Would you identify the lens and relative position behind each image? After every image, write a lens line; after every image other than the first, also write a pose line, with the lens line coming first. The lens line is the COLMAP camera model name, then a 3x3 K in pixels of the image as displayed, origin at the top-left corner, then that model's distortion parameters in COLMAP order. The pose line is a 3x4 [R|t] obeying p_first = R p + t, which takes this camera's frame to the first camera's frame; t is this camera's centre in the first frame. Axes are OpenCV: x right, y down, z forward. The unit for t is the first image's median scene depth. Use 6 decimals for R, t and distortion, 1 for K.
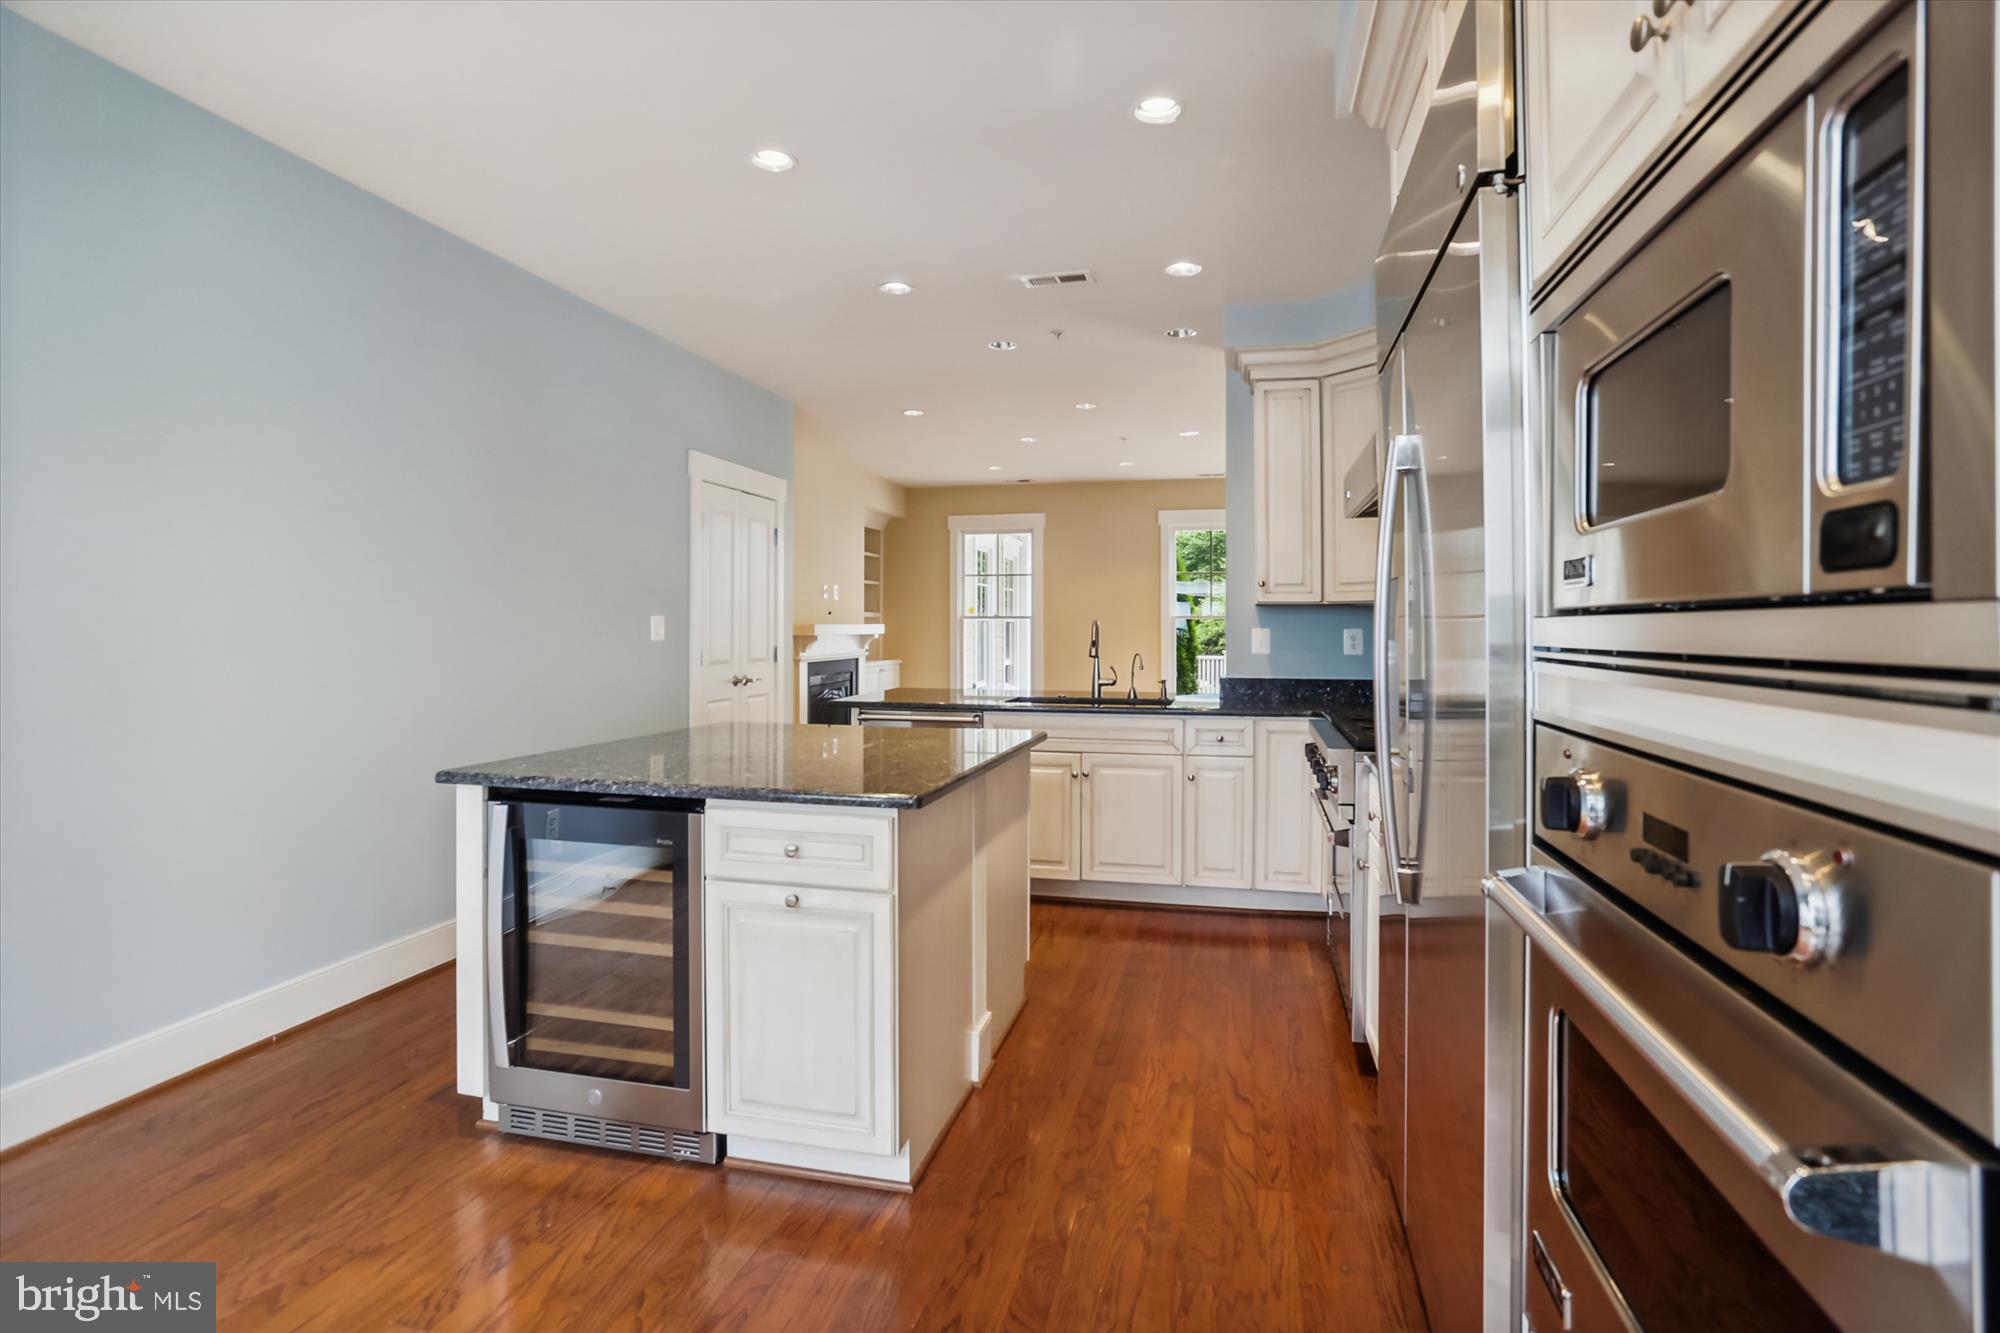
lens RADIAL K [[981.7, 0, 1014.2], [0, 981.7, 639.0], [0, 0, 1]] dist [-0.017331, 0.003259]
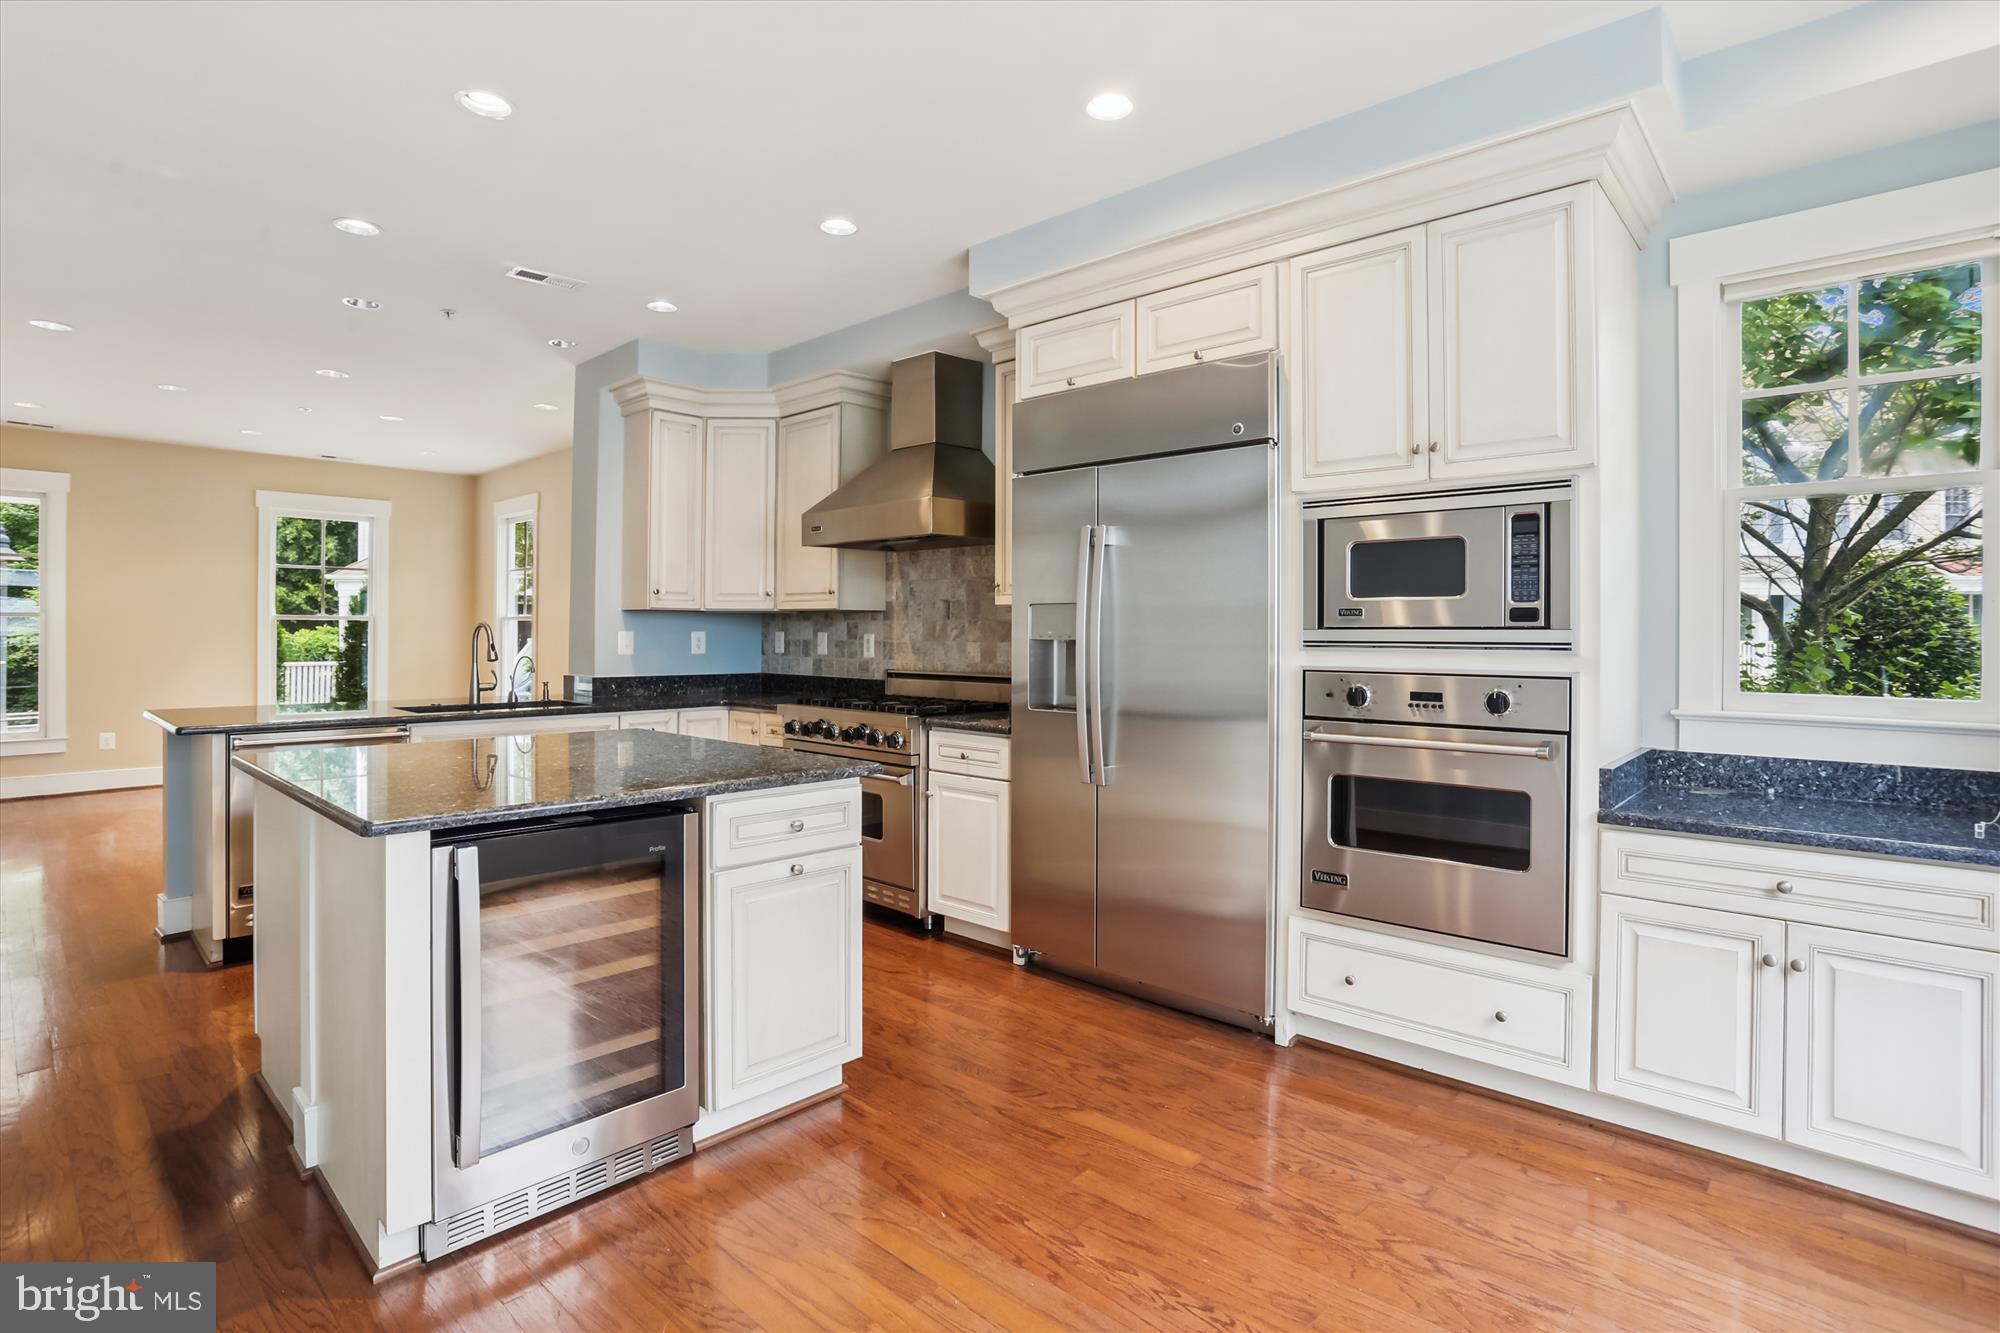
lens RADIAL K [[981.7, 0, 990.5], [0, 981.7, 644.6], [0, 0, 1]] dist [-0.017331, 0.003259]
pose [[0.507725, -0.009680, 0.861465, -0.999373], [0.005601, 0.999953, 0.007936, -0.003830], [-0.861501, 0.000796, 0.507756, 0.202187]]
